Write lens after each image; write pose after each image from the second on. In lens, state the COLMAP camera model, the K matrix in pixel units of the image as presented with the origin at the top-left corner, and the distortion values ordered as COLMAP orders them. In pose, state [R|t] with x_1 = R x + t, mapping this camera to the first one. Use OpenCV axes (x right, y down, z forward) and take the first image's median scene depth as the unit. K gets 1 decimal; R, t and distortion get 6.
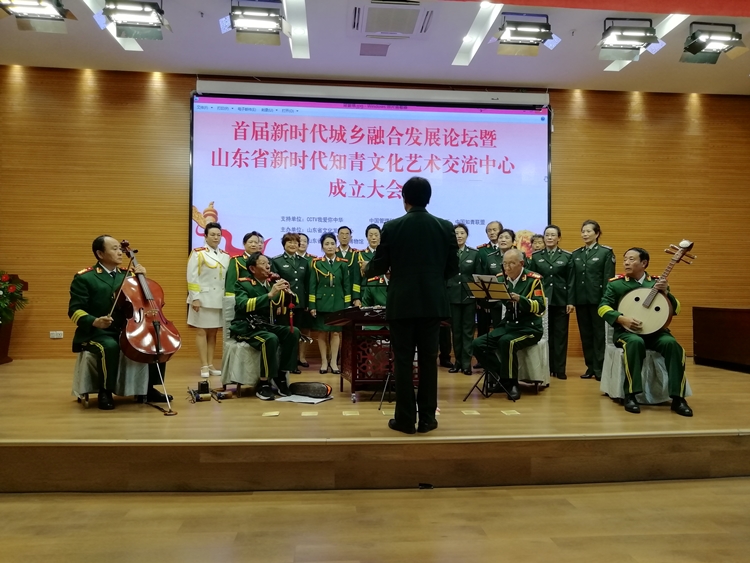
lens RADIAL K [[560.5, 0, 375.0], [0, 560.5, 284.1], [0, 0, 1]] dist [0.016034, -0.007650]
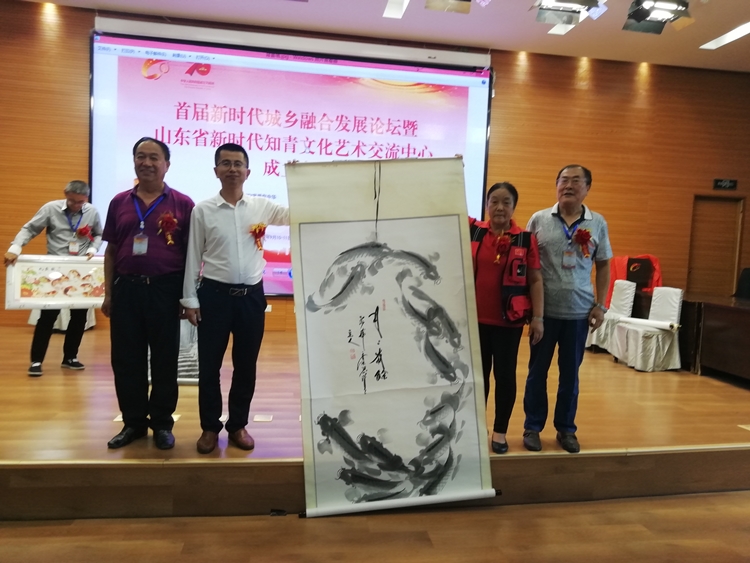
lens RADIAL K [[560.5, 0, 376.3], [0, 560.5, 280.6], [0, 0, 1]] dist [0.016034, -0.007650]
pose [[0.997726, 0.033221, 0.058640, 0.084064], [-0.038069, 0.995773, 0.083593, -0.041204], [-0.055616, -0.085635, 0.994773, 0.061005]]
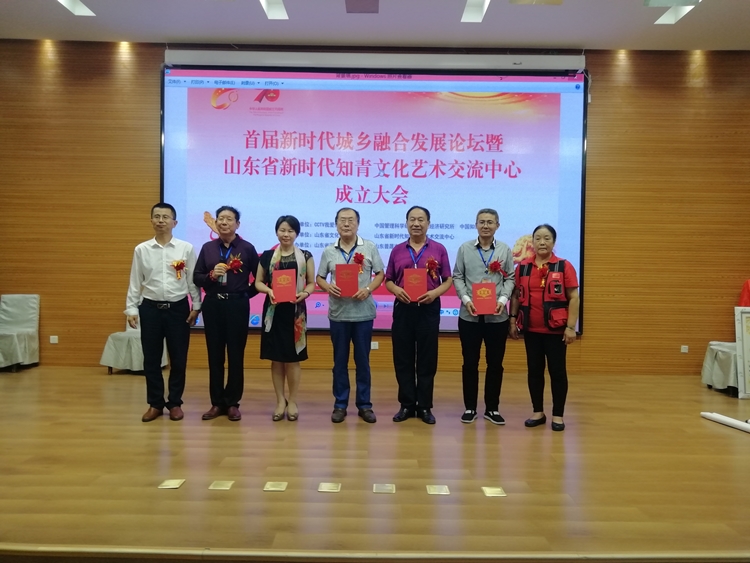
lens RADIAL K [[560.5, 0, 374.0], [0, 560.5, 281.2], [0, 0, 1]] dist [0.016034, -0.007650]
pose [[0.995890, 0.010476, -0.089965, 0.084817], [-0.007180, 0.999294, 0.036887, -0.040419], [0.090288, -0.036090, 0.995262, 0.152397]]
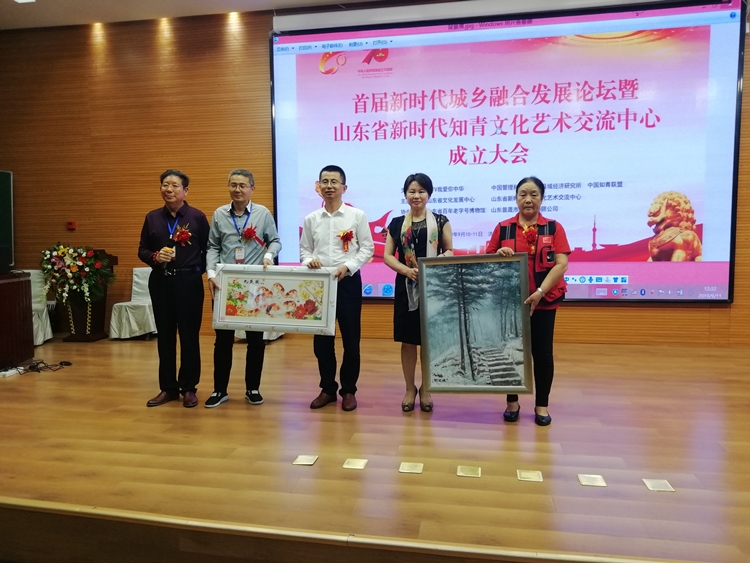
lens RADIAL K [[560.5, 0, 372.9], [0, 560.5, 280.6], [0, 0, 1]] dist [0.016034, -0.007650]
pose [[0.965167, 0.004004, -0.261605, 0.053230], [0.021069, 0.995446, 0.092966, -0.040284], [0.260786, -0.095239, 0.960687, 0.181463]]
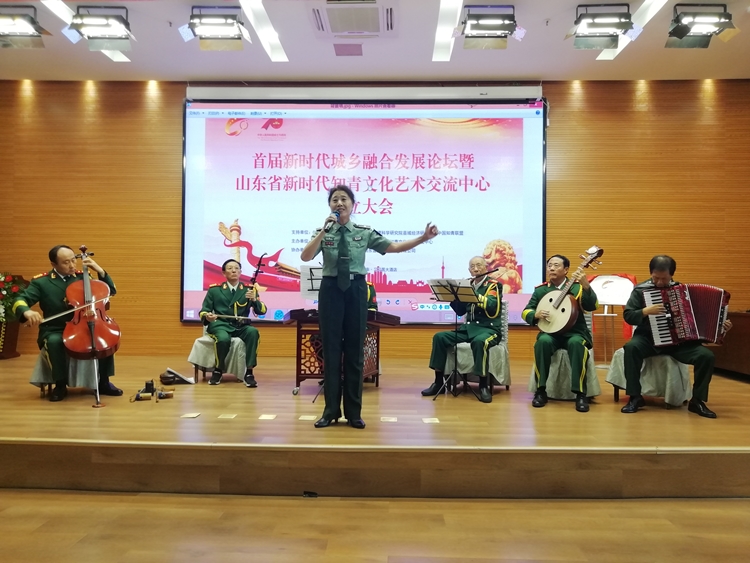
lens RADIAL K [[560.5, 0, 376.1], [0, 560.5, 280.1], [0, 0, 1]] dist [0.016034, -0.007650]
pose [[0.993091, 0.000527, -0.117345, 0.148710], [-0.000592, 1.000000, -0.000513, -0.007745], [0.117345, 0.000579, 0.993091, 0.015101]]
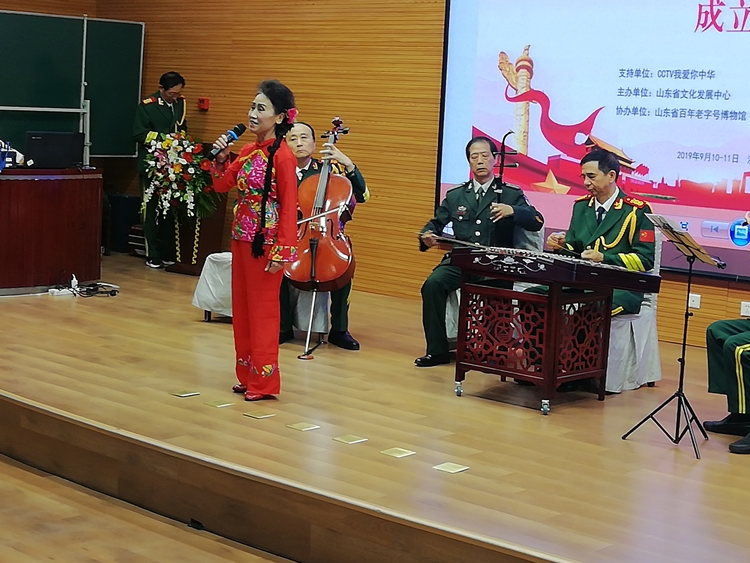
lens RADIAL K [[1473.6, 0, 350.8], [0, 1473.6, 278.9], [0, 0, 1]] dist [0.072109, 0.000000]
pose [[0.648439, 0.115395, -0.752470, 0.723307], [-0.020203, 0.990705, 0.134520, -0.088499], [0.760999, -0.072026, 0.644743, -0.005109]]
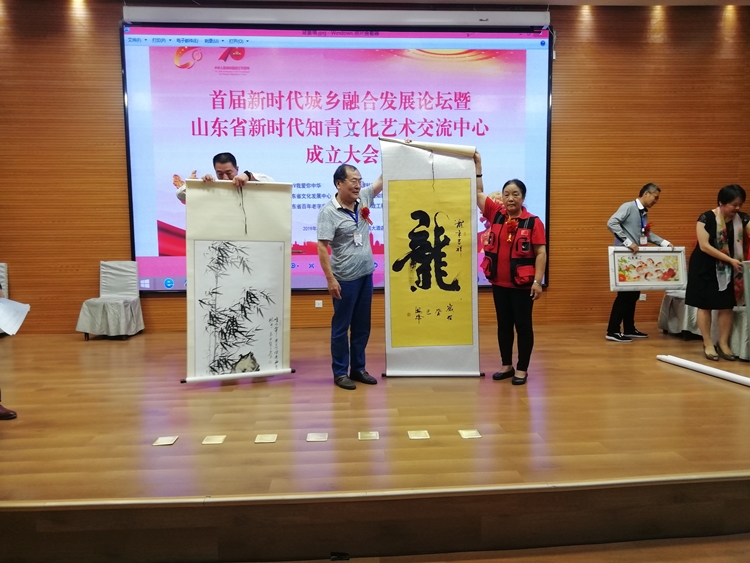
lens RADIAL K [[560.5, 0, 374.6], [0, 560.5, 280.2], [0, 0, 1]] dist [0.016034, -0.007650]
pose [[0.999410, -0.012923, -0.031817, 0.077092], [0.016309, 0.993956, 0.108563, -0.042144], [0.030222, -0.109018, 0.993580, 0.134035]]
